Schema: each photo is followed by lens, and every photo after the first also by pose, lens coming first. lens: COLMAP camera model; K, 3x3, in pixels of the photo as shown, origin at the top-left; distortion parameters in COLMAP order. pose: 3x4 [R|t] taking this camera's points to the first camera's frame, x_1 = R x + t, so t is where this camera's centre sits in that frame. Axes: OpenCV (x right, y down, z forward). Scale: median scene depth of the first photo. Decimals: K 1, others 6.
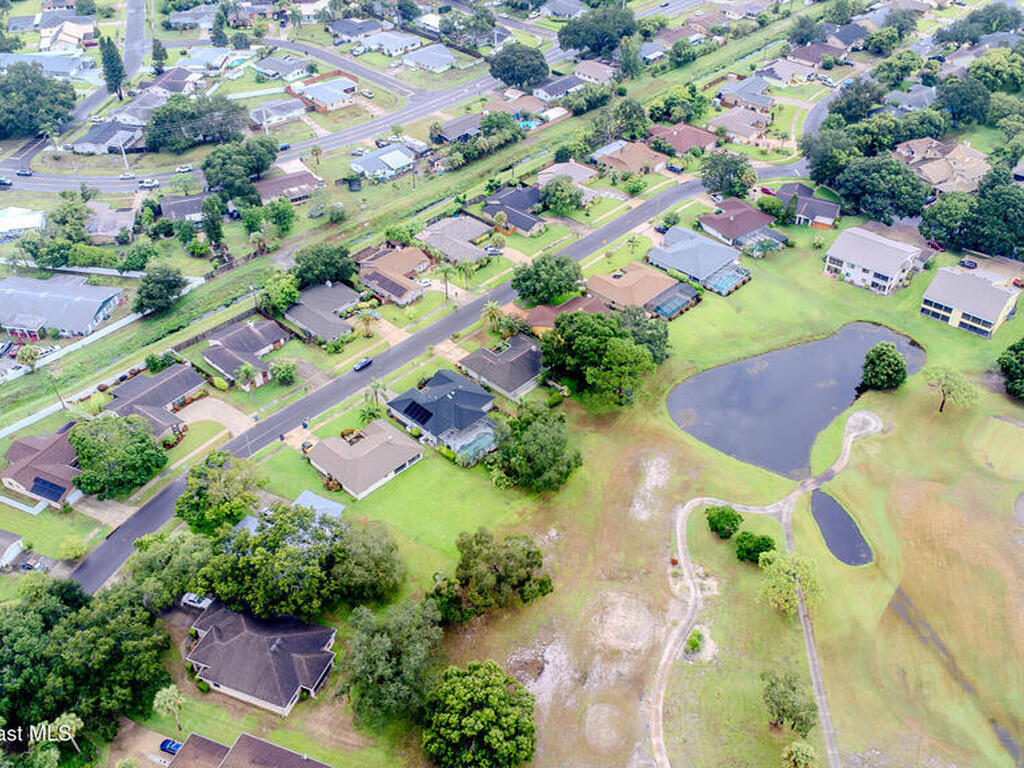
lens RADIAL K [[961.6, 0, 511.9], [0, 961.6, 383.7], [0, 0, 1]] dist [0.060311, 0.000000]
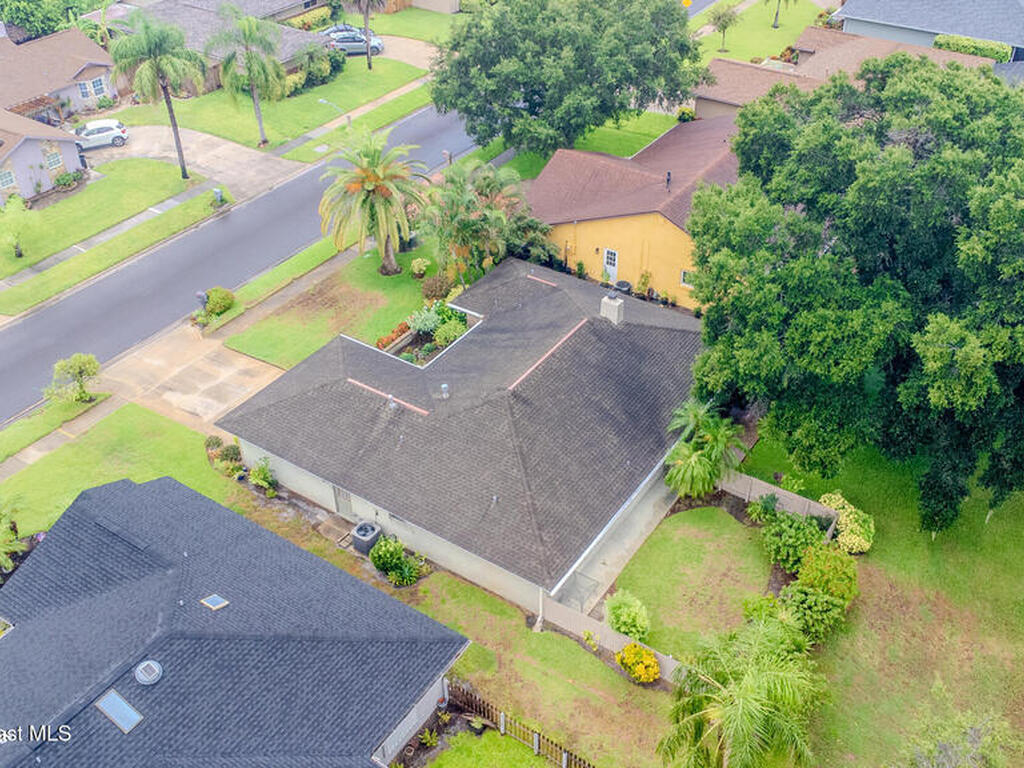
lens RADIAL K [[961.6, 0, 510.9], [0, 961.6, 384.7], [0, 0, 1]] dist [0.060311, 0.000000]
pose [[0.985620, -0.105703, 0.131835, -0.023595], [0.109931, 0.993620, -0.025197, -0.019082], [-0.128330, 0.039327, 0.990951, 0.793507]]
